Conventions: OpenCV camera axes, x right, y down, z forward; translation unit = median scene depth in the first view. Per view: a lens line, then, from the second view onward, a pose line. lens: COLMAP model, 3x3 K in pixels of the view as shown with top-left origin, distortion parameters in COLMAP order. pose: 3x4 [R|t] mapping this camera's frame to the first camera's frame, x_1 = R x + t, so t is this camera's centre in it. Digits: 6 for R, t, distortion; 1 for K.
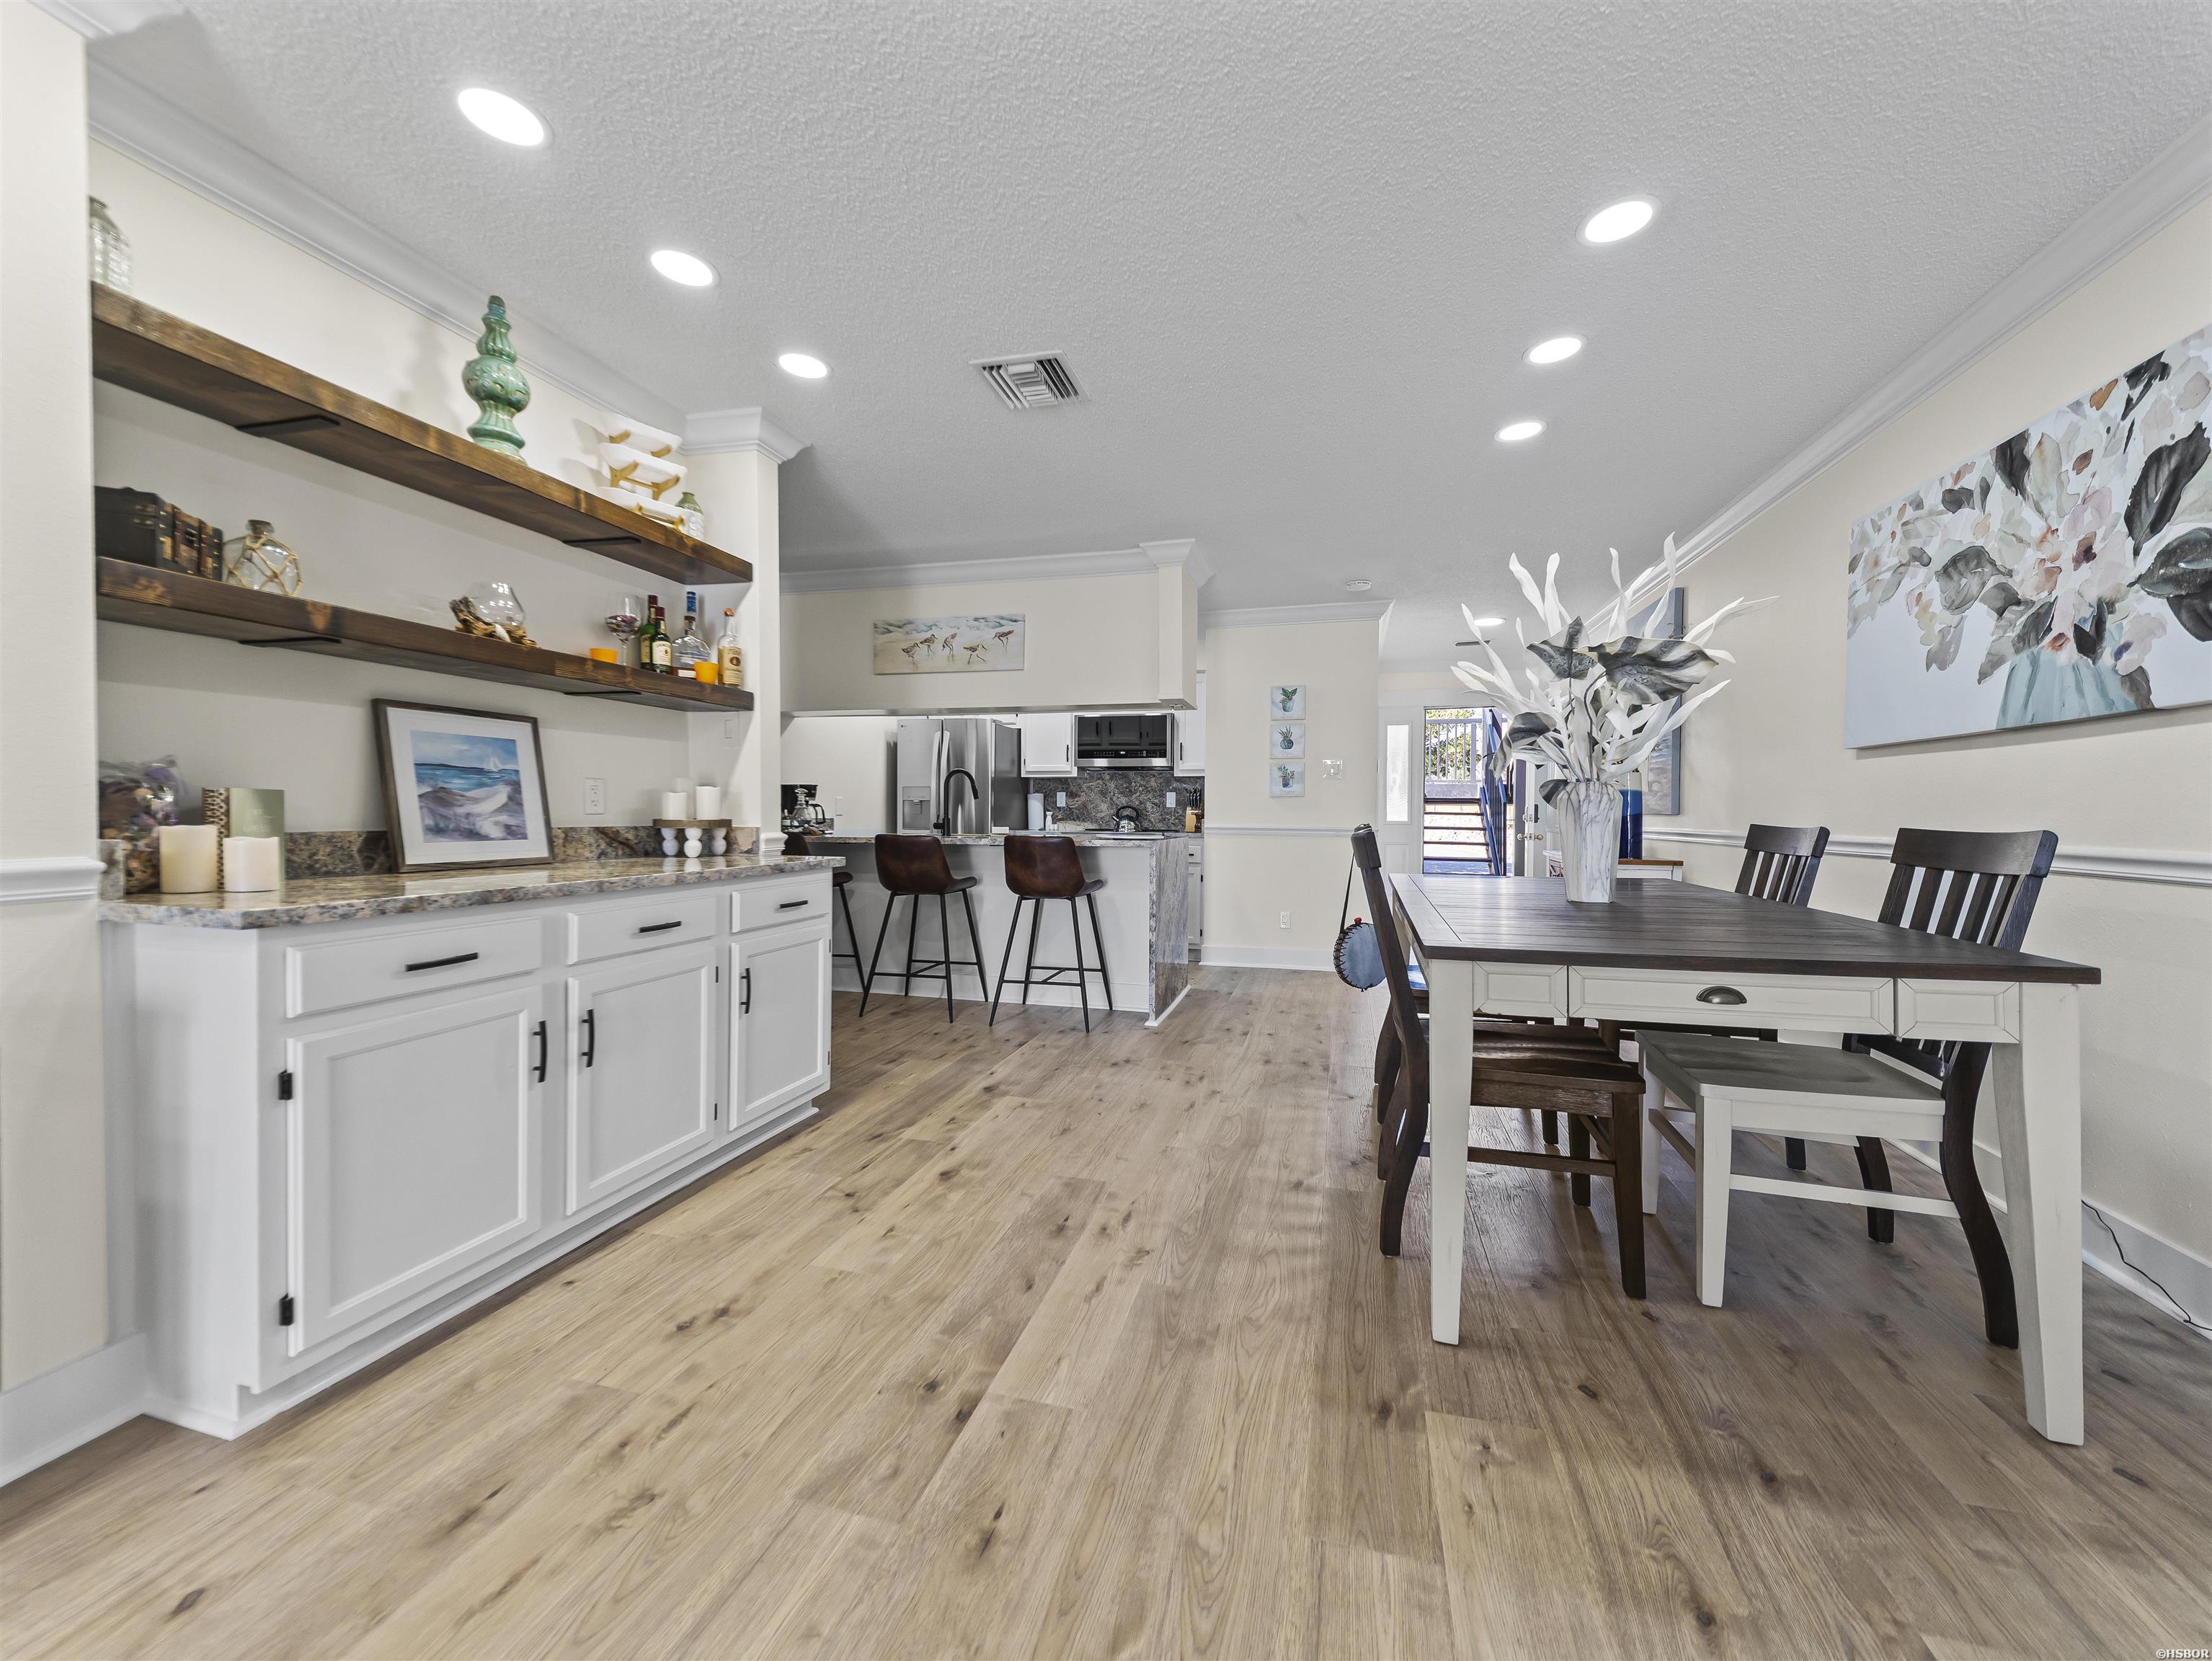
lens RADIAL K [[855.3, 0, 1105.3], [0, 855.3, 826.9], [0, 0, 1]] dist [0.026700, -0.008452]
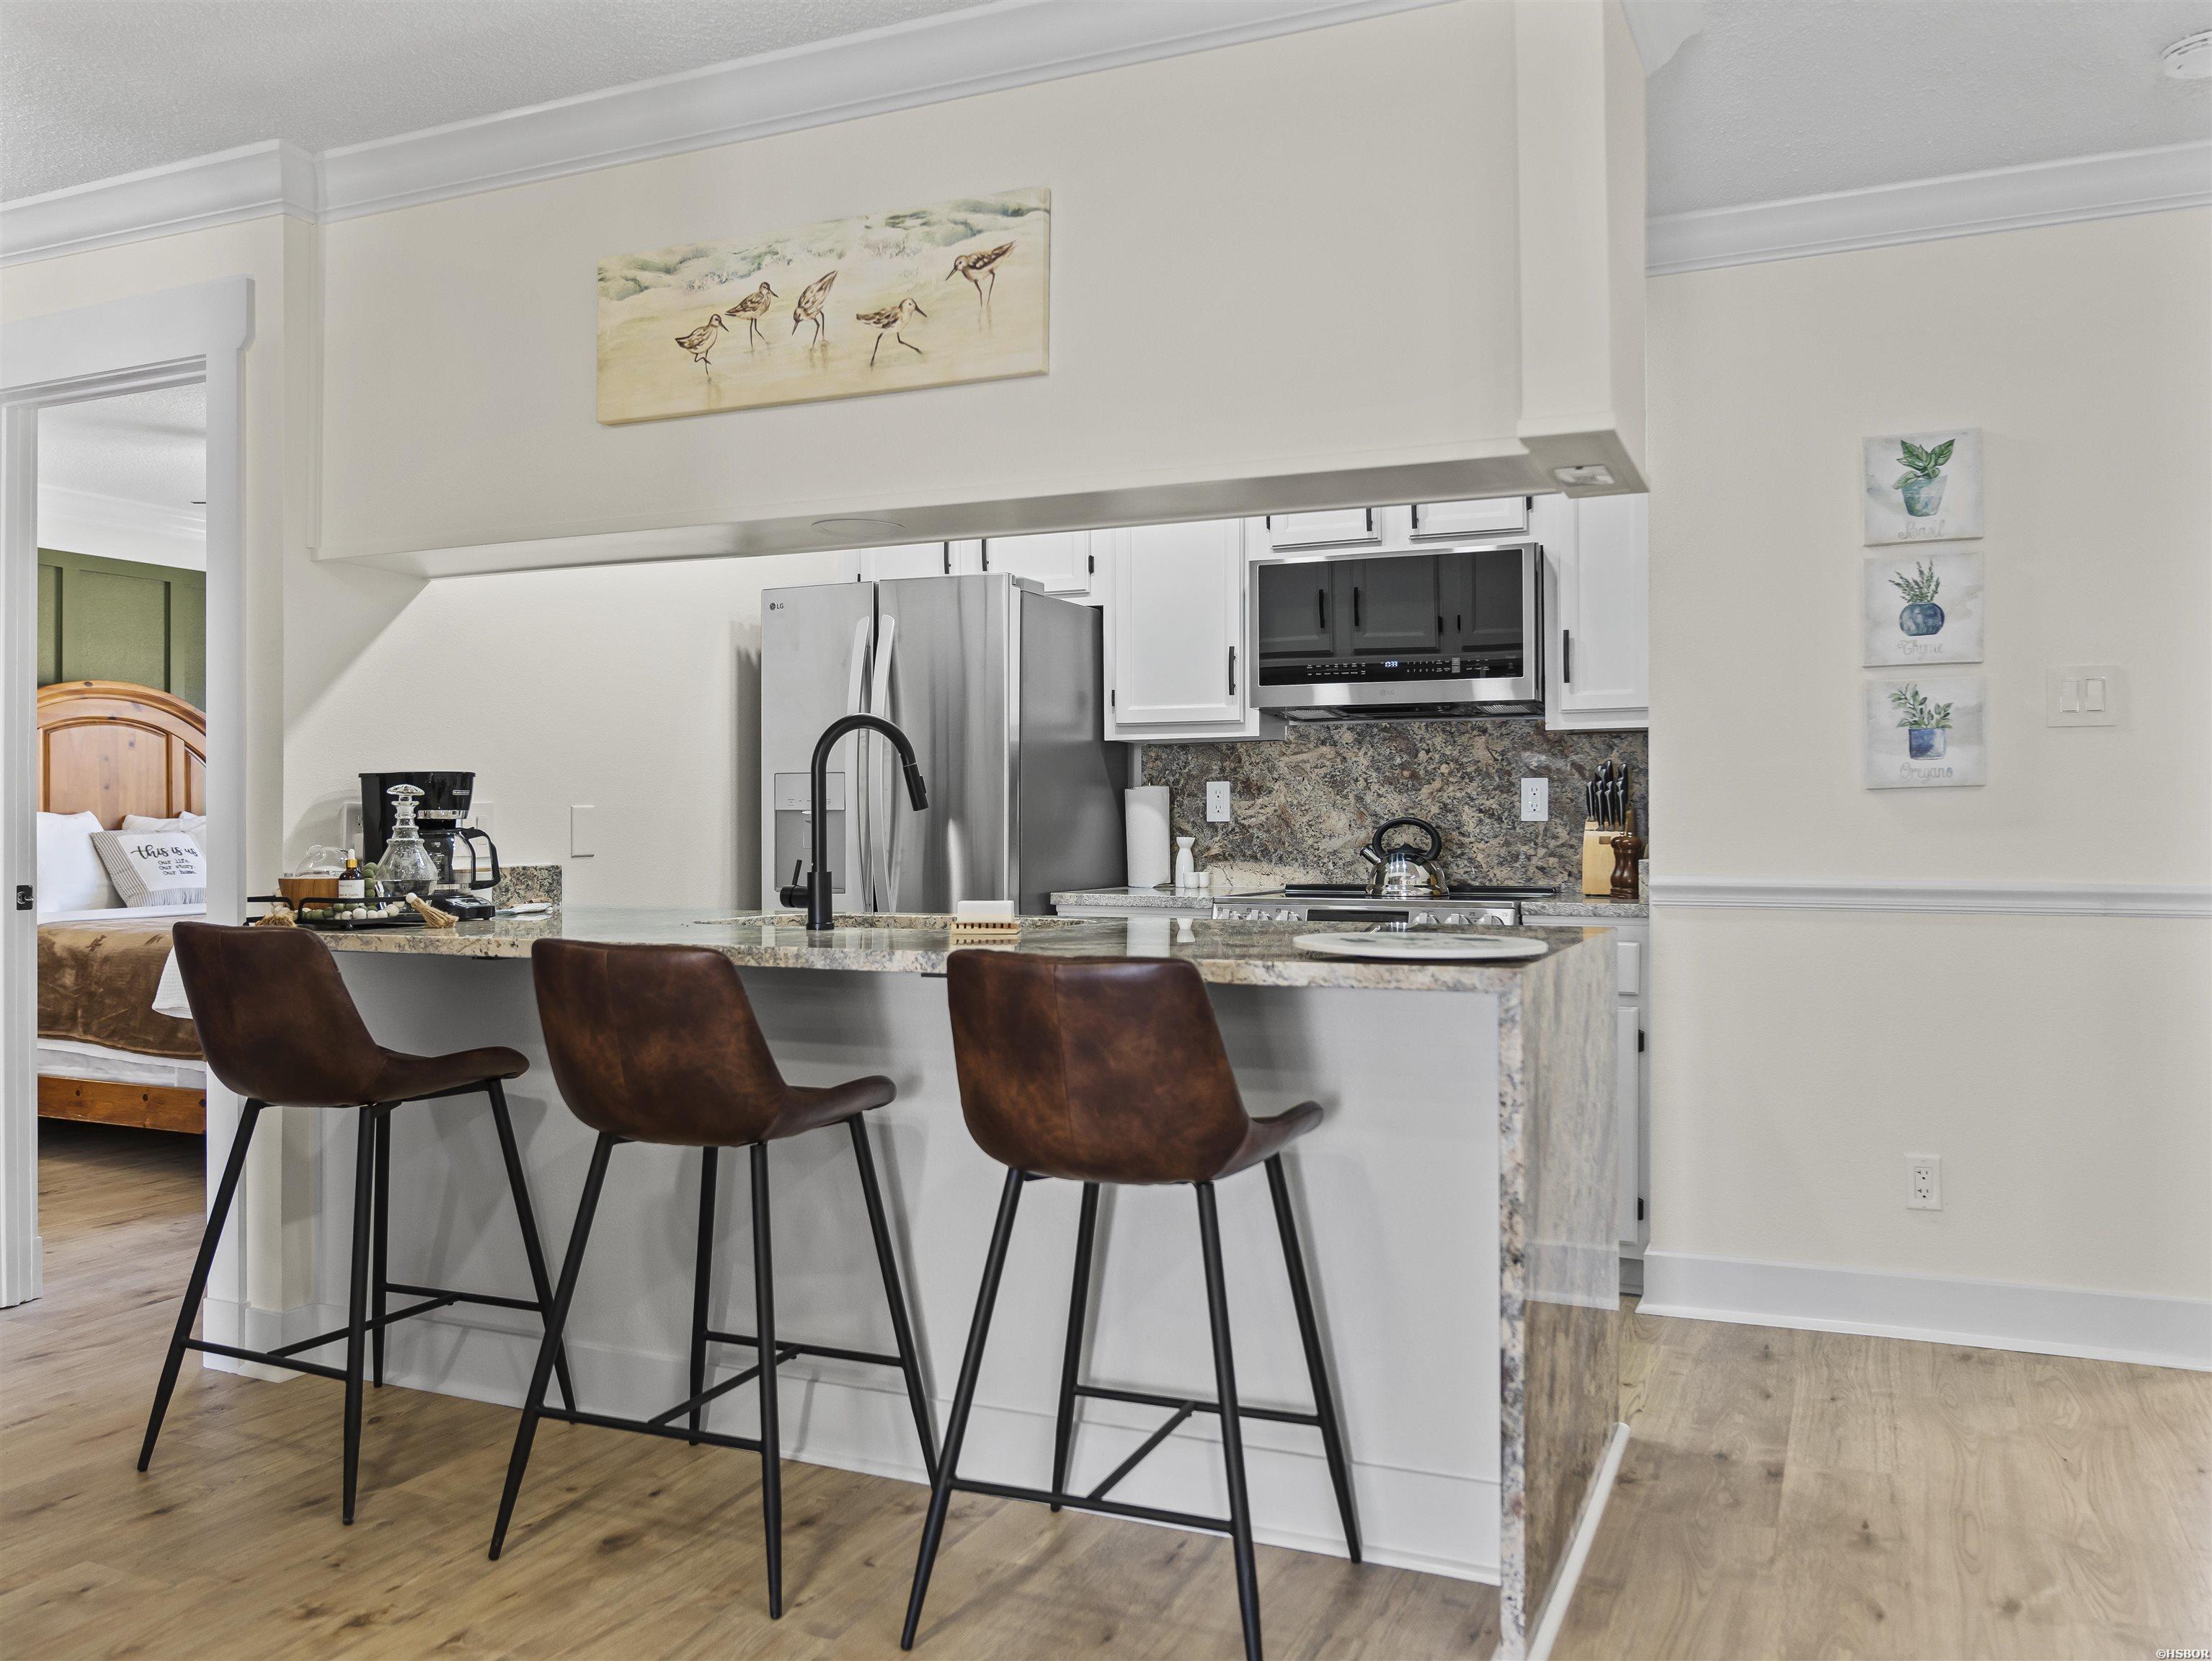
lens RADIAL K [[1699.7, 0, 1099.6], [0, 1699.7, 815.8], [0, 0, 1]] dist [-0.012655, -0.004198]
pose [[0.988521, -0.010936, -0.150690, 0.011767], [0.008066, 0.999774, -0.019645, -0.023218], [0.150871, 0.018204, 0.988386, 0.522541]]
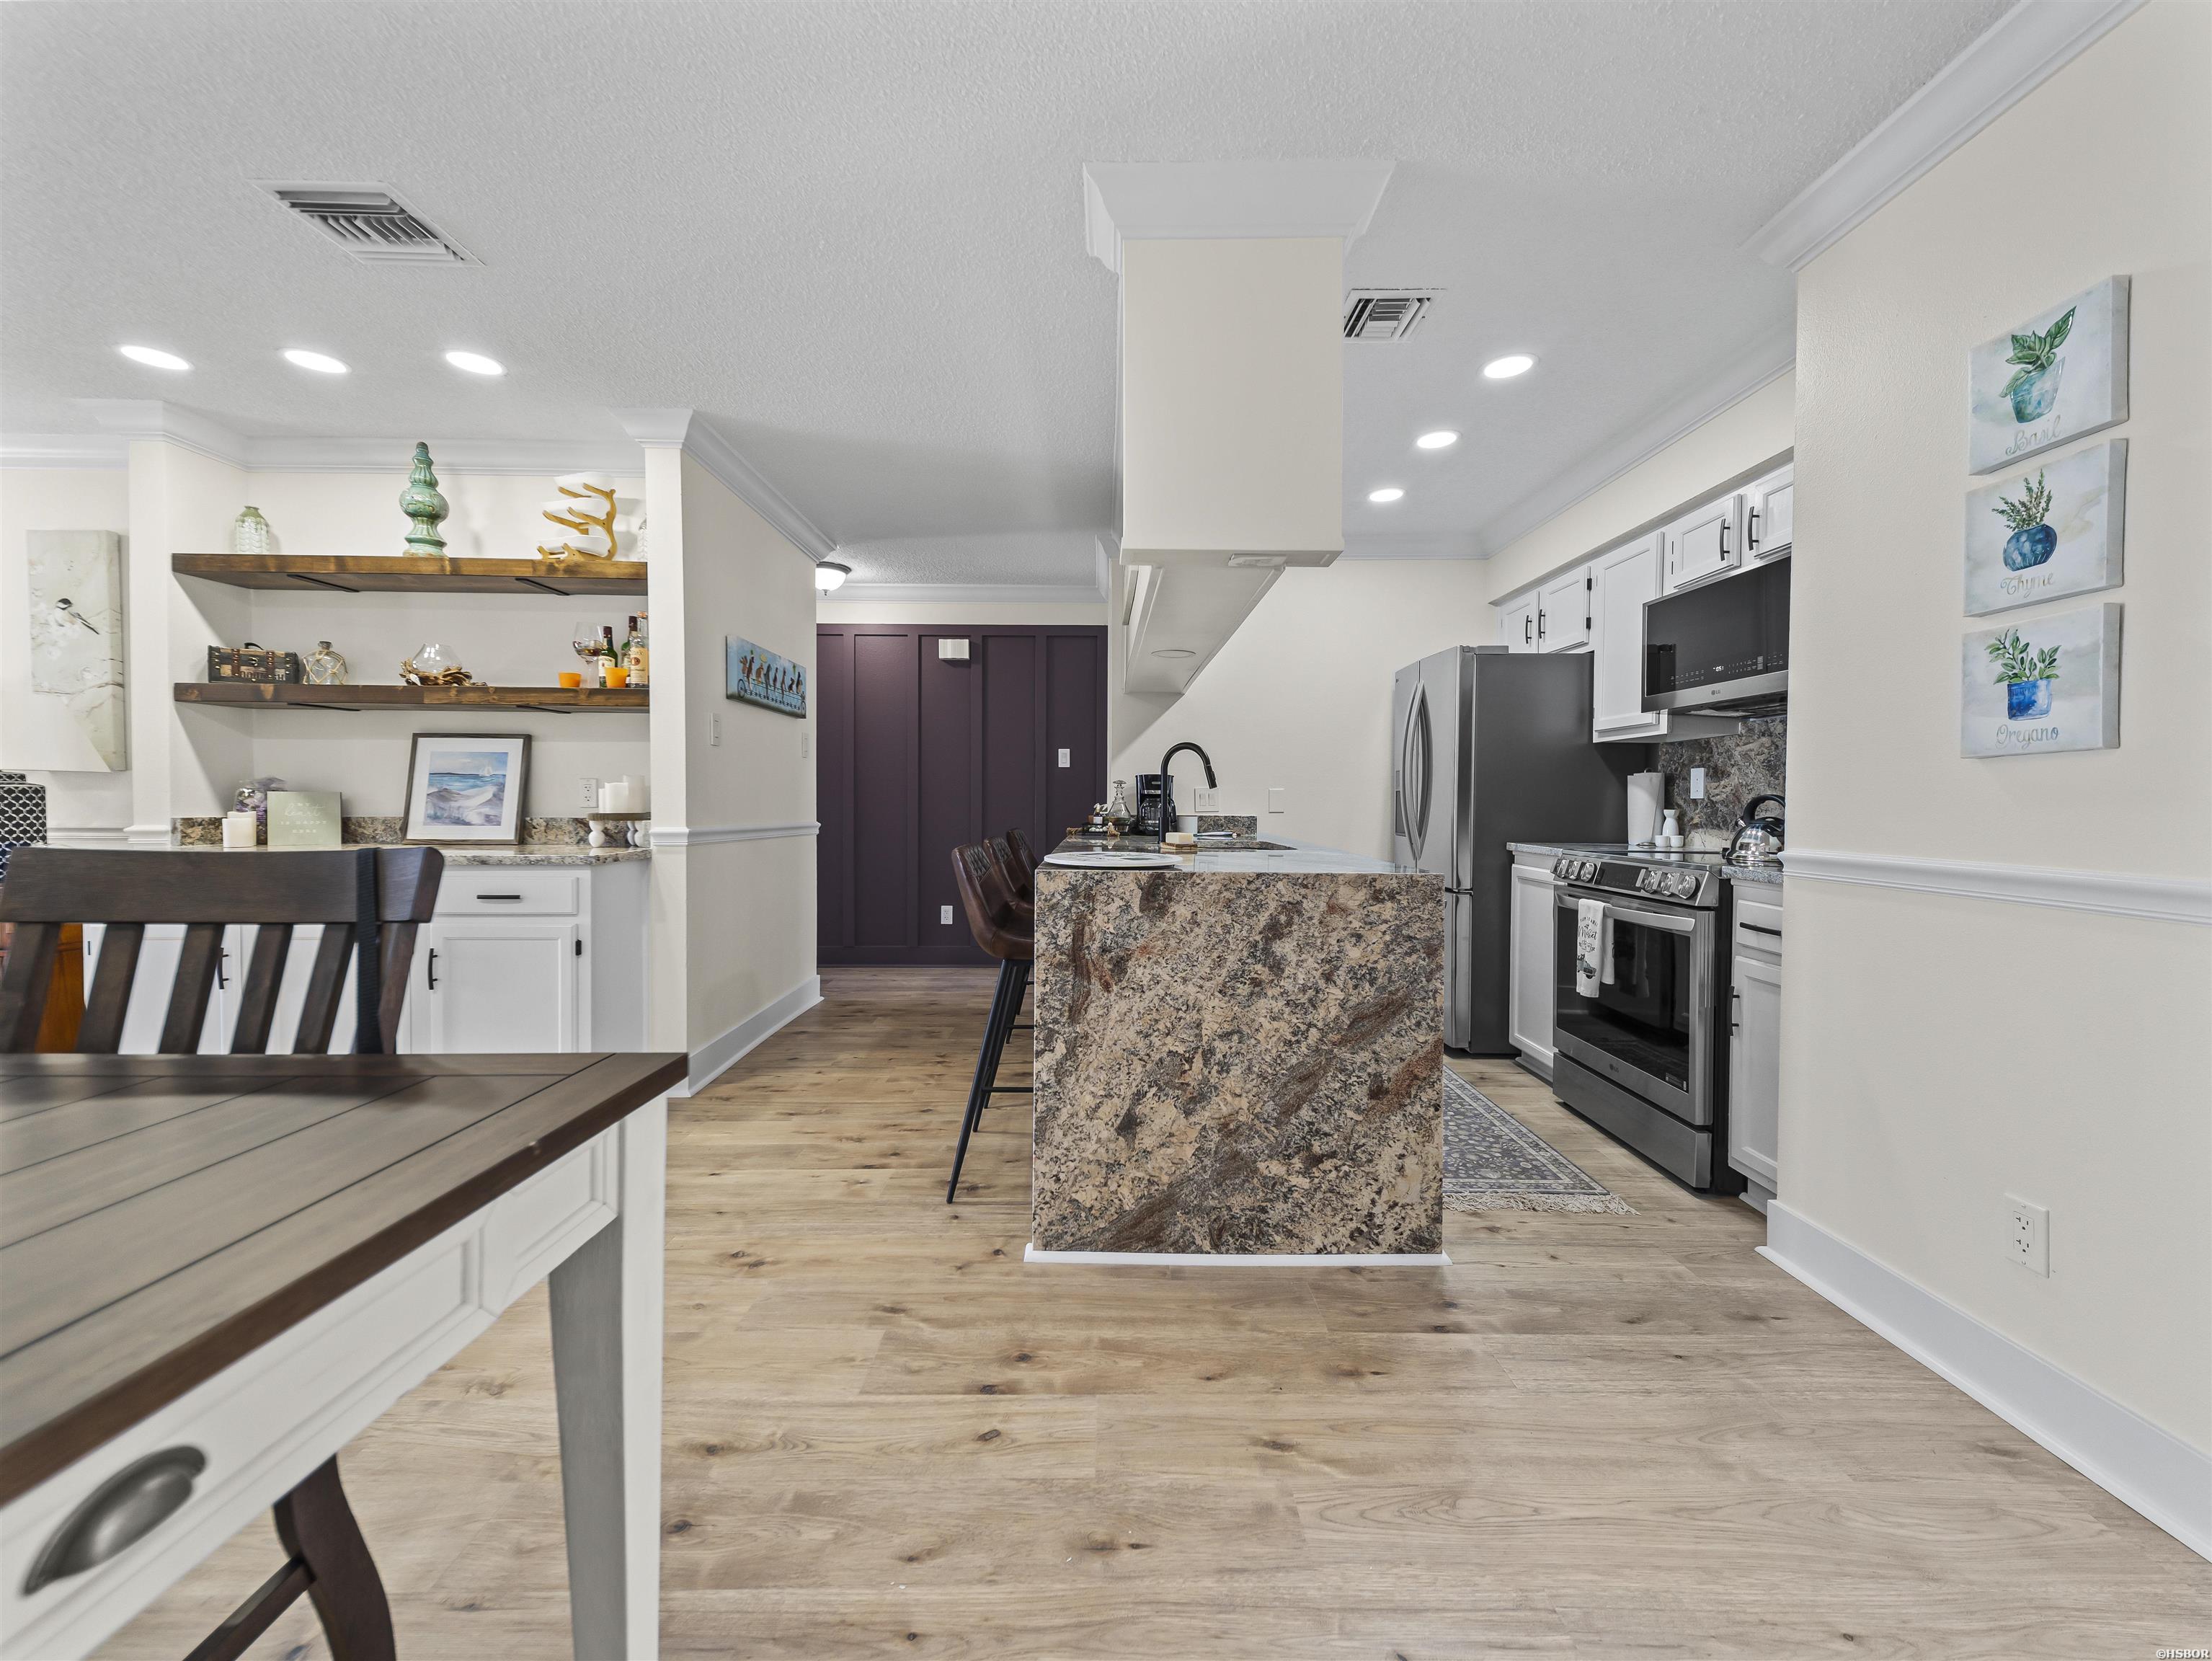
lens RADIAL K [[855.3, 0, 1109.7], [0, 855.3, 817.0], [0, 0, 1]] dist [0.026700, -0.008452]
pose [[0.278267, 0.013146, -0.960414, 0.583751], [-0.020957, 0.999751, 0.007613, -0.019208], [0.960275, 0.018009, 0.278473, 1.006796]]
